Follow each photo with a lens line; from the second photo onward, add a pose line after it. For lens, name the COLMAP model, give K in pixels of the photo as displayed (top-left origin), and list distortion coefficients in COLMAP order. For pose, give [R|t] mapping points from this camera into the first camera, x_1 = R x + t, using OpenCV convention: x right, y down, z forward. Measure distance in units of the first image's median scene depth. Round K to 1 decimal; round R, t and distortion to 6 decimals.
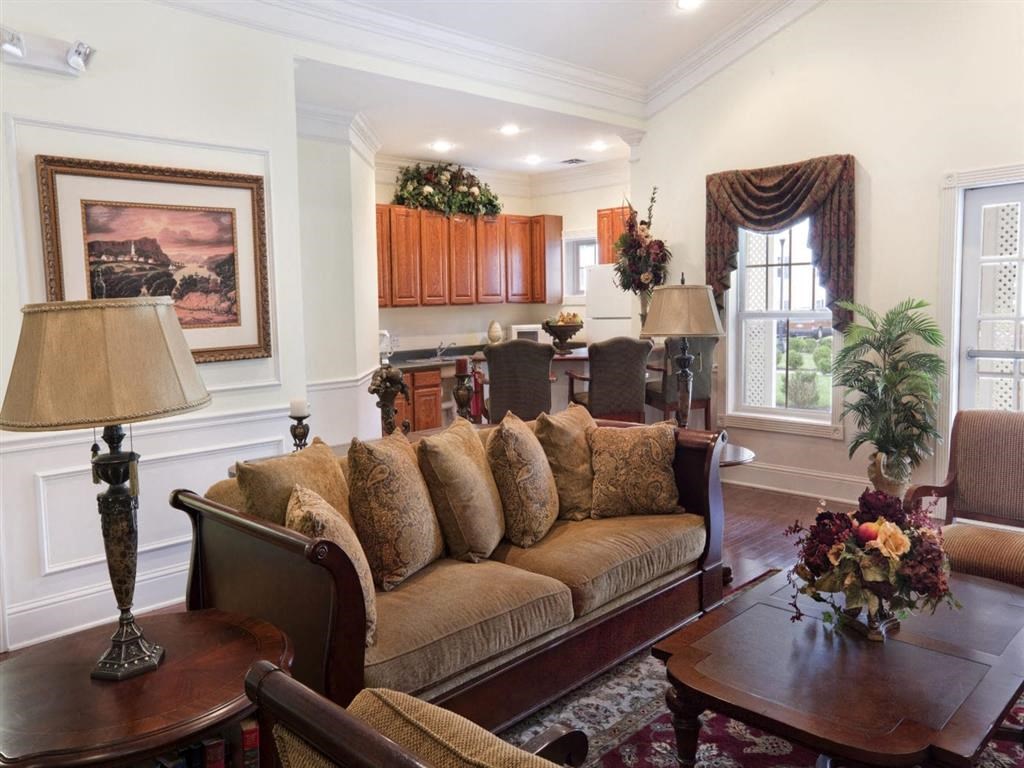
lens RADIAL K [[788.3, 0, 511.1], [0, 788.3, 379.5], [0, 0, 1]] dist [-0.013324, -0.000768]
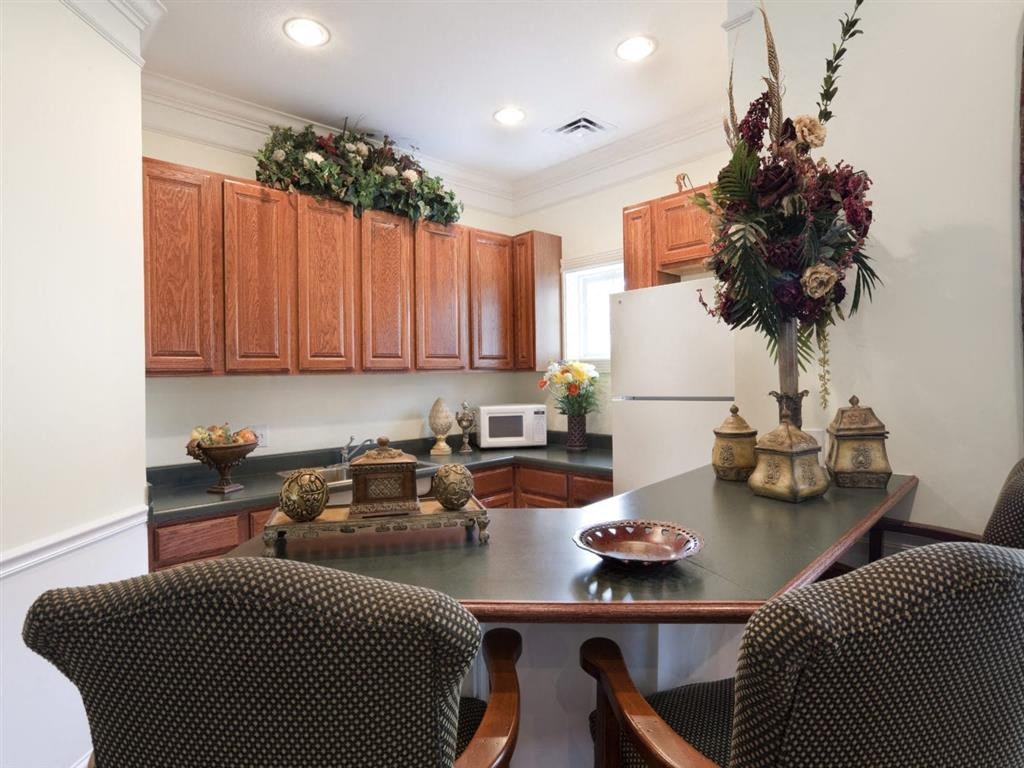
lens RADIAL K [[556.9, 0, 516.9], [0, 556.9, 383.4], [0, 0, 1]] dist [-0.004075, -0.000883]
pose [[0.999792, 0.004756, -0.019821, 0.041117], [-0.006529, 0.995887, -0.090371, -0.051303], [0.019310, 0.090482, 0.995711, 0.608456]]
